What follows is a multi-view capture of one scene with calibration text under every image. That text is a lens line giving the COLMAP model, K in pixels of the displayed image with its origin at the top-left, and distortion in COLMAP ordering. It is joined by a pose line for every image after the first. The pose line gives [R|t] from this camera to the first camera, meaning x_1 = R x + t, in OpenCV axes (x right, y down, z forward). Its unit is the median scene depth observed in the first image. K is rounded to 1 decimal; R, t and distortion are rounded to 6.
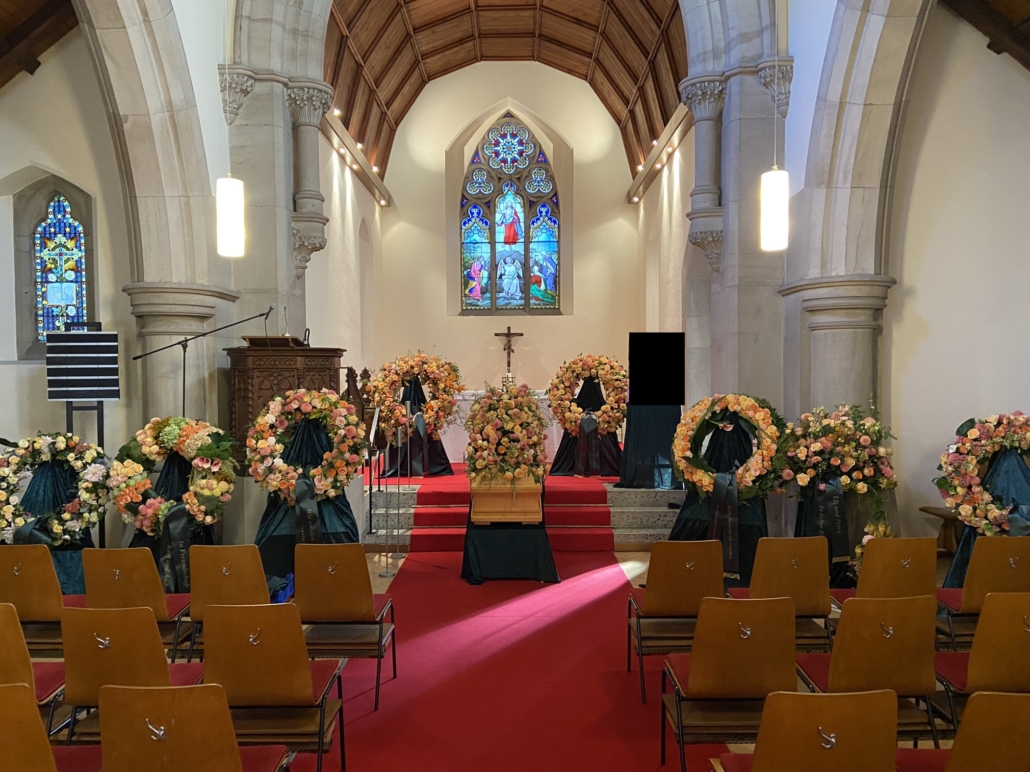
lens RADIAL K [[816.2, 0, 515.0], [0, 816.2, 386.0], [0, 0, 1]] dist [0.117344, -0.182212]
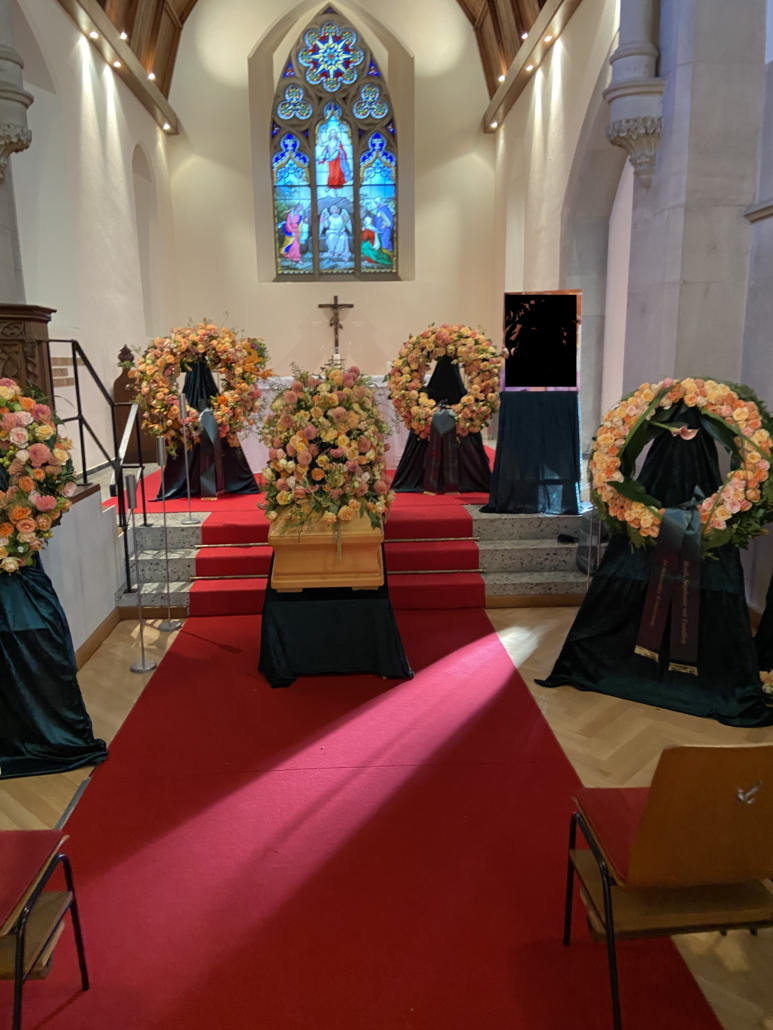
lens RADIAL K [[816.2, 0, 376.9], [0, 816.2, 509.7], [0, 0, 1]] dist [0.117344, -0.182212]
pose [[0.999333, -0.015542, 0.033057, 0.006024], [0.009781, 0.985776, 0.167782, 0.000514], [-0.035194, -0.167346, 0.985270, 0.300548]]
